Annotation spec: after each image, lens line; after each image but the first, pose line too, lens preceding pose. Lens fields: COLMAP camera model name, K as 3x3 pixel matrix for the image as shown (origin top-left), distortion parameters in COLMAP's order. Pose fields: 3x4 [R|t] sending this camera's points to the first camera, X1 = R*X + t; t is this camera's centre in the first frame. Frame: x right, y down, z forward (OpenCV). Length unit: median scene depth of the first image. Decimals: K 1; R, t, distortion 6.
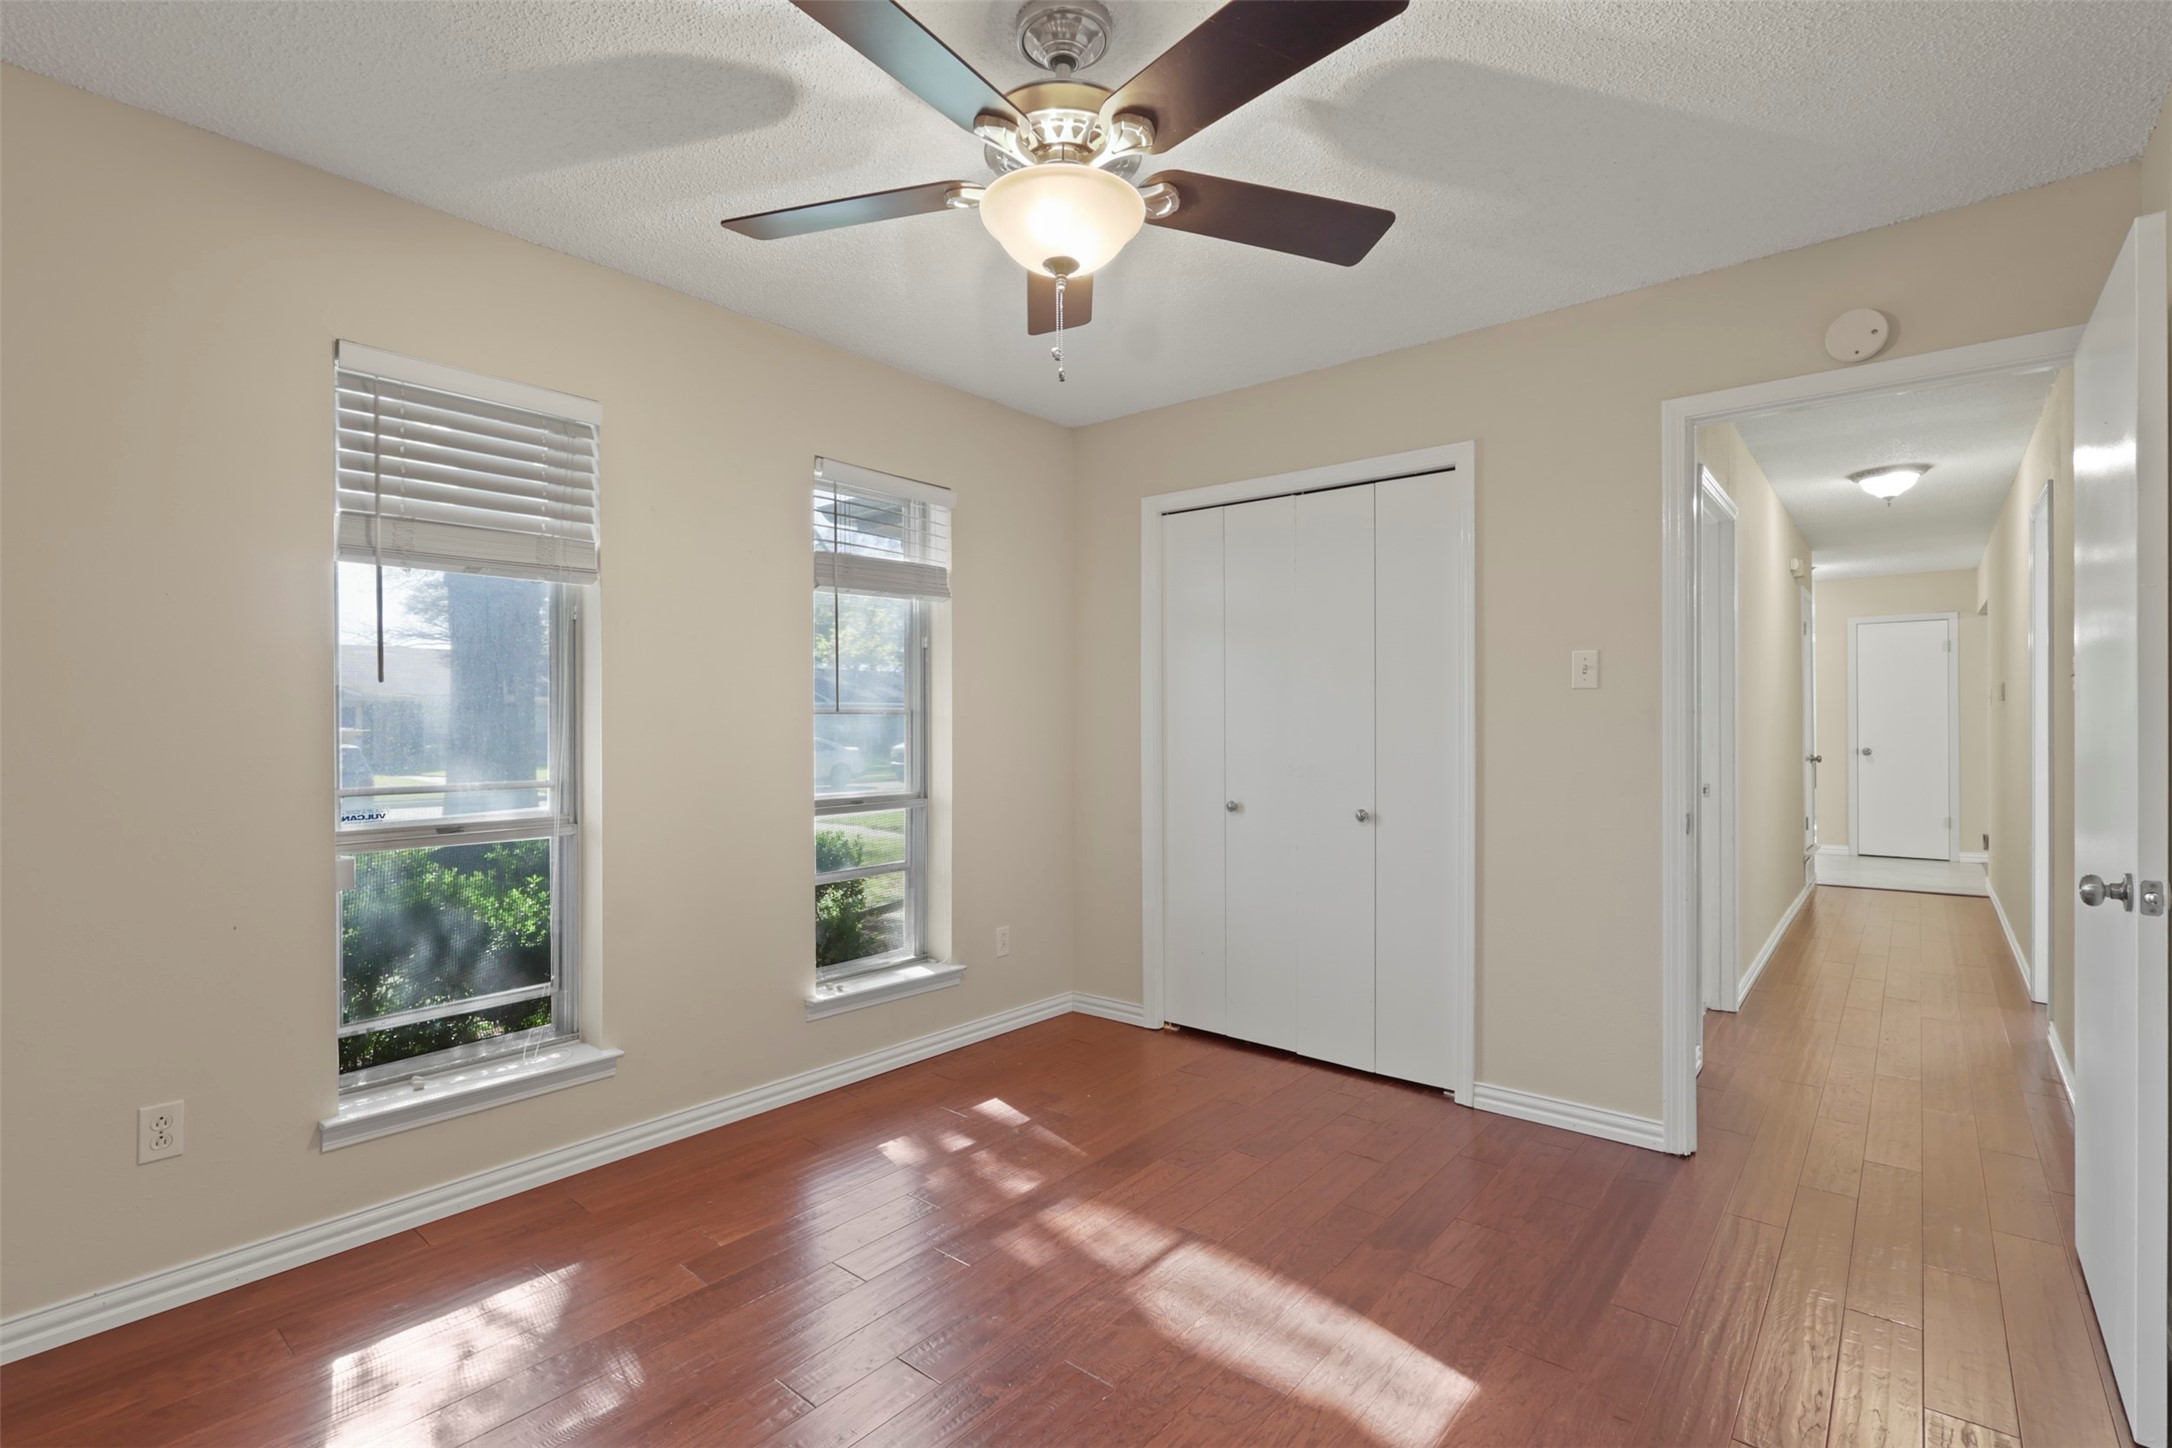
lens RADIAL K [[1003.5, 0, 1081.8], [0, 1003.5, 724.4], [0, 0, 1]] dist [-0.001912, -0.000234]
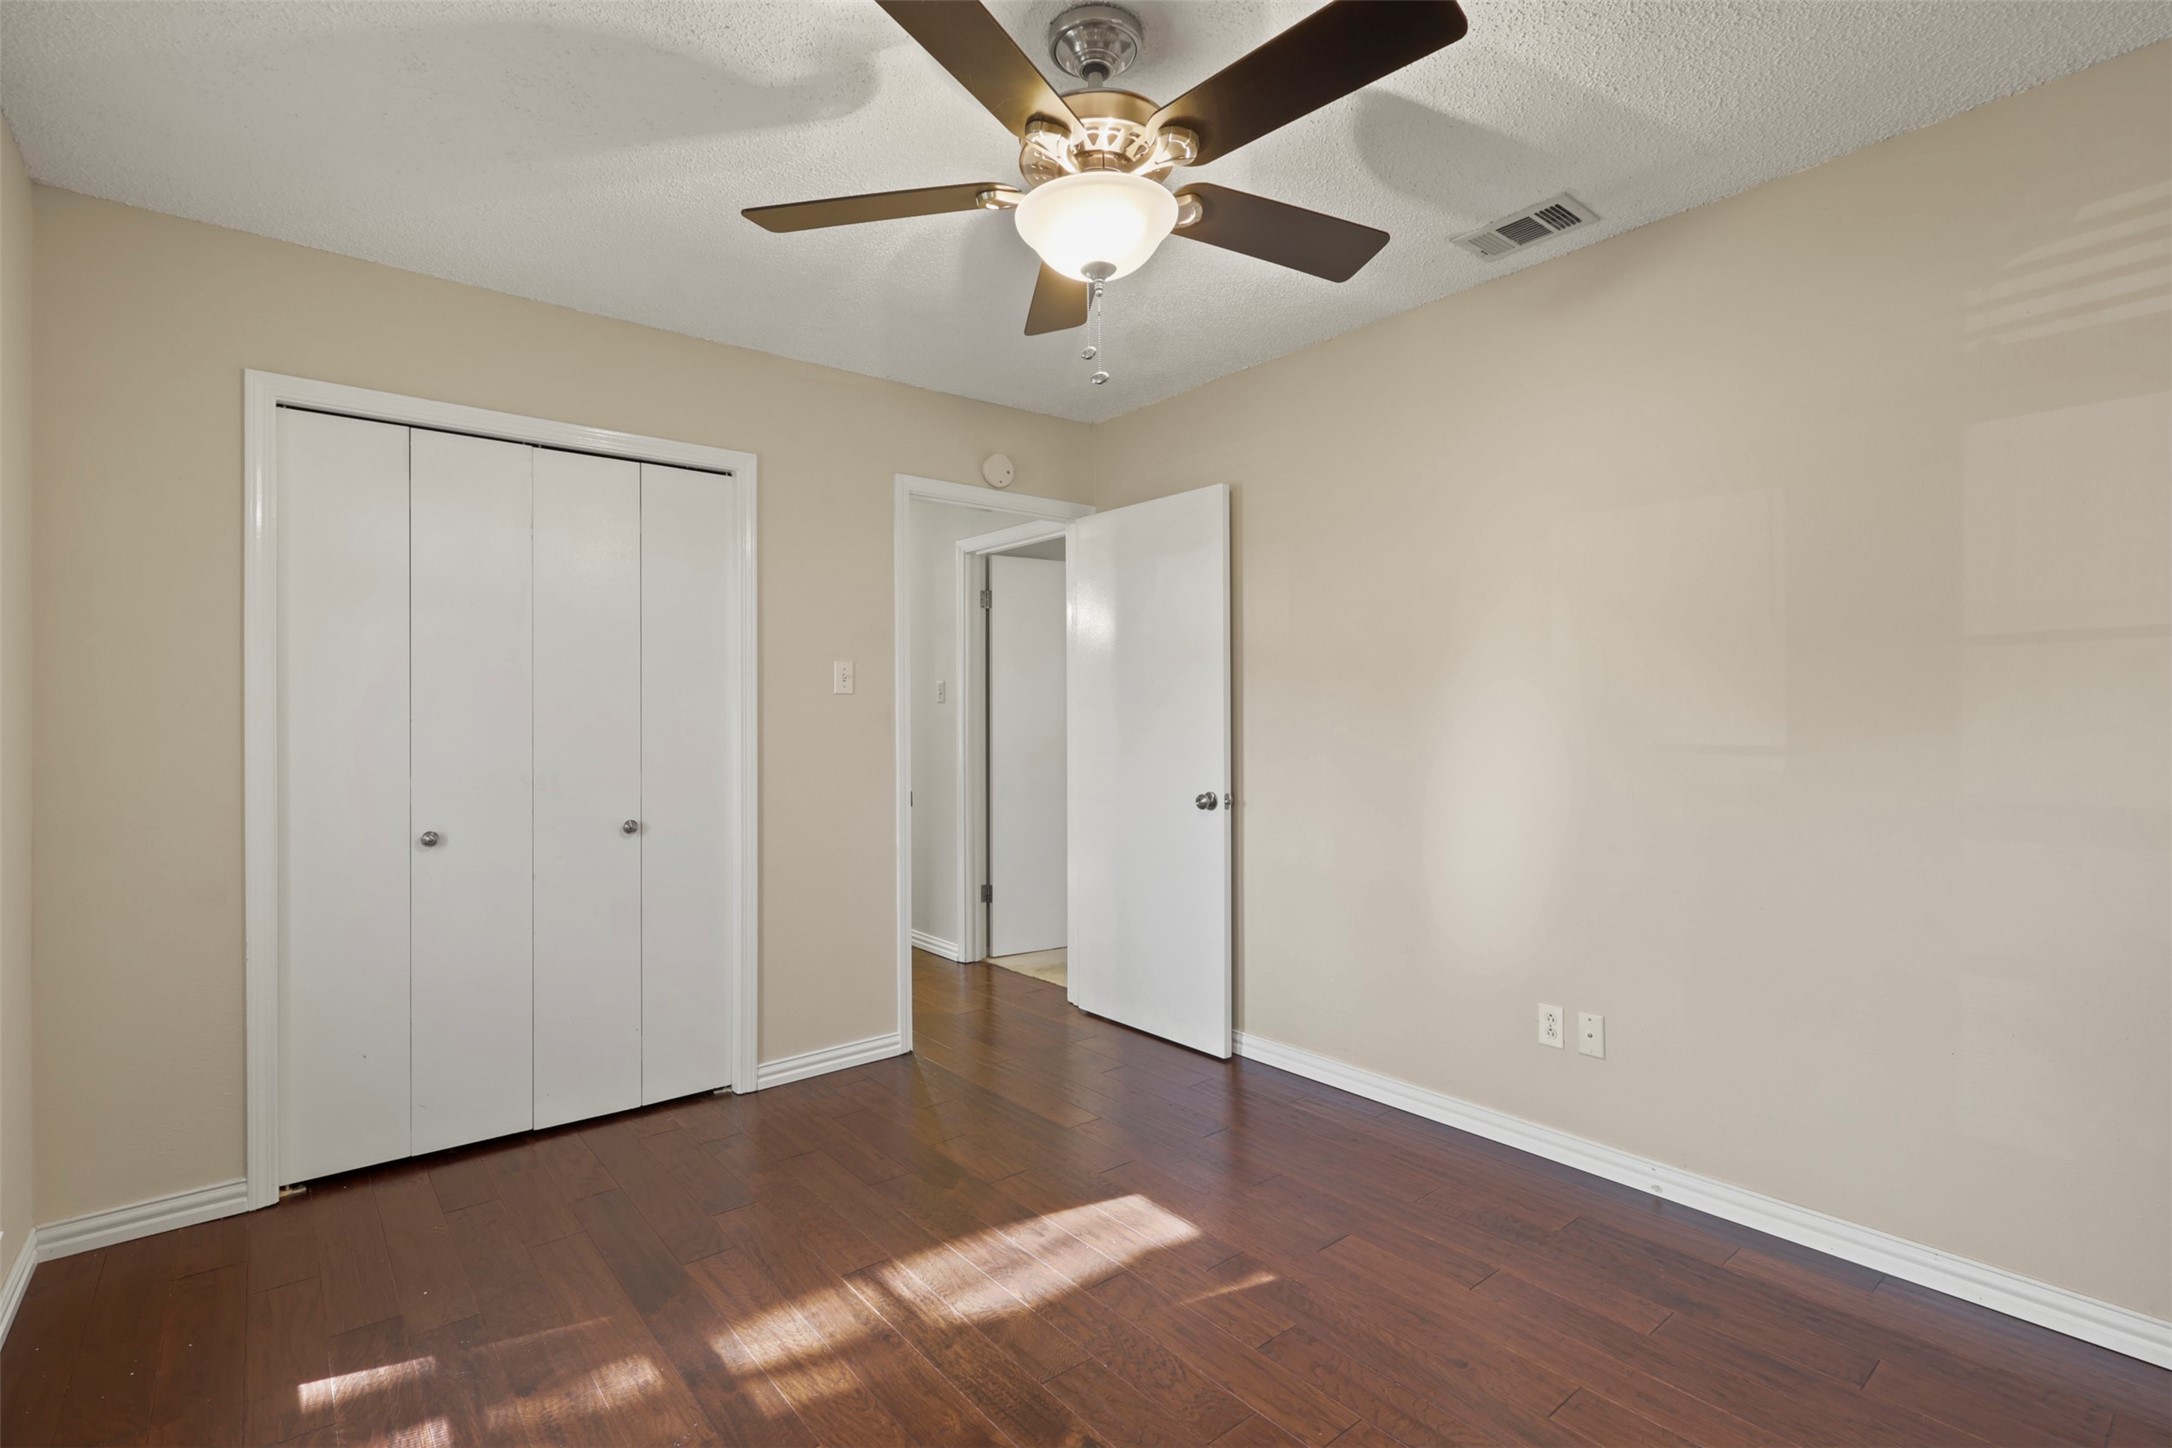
lens RADIAL K [[1003.5, 0, 1081.8], [0, 1003.5, 724.4], [0, 0, 1]] dist [-0.001912, -0.000234]
pose [[0.192922, -0.002926, 0.981210, -0.615265], [0.009314, 0.999956, 0.001150, 0.001525], [-0.981170, 0.008917, 0.192941, 0.495822]]
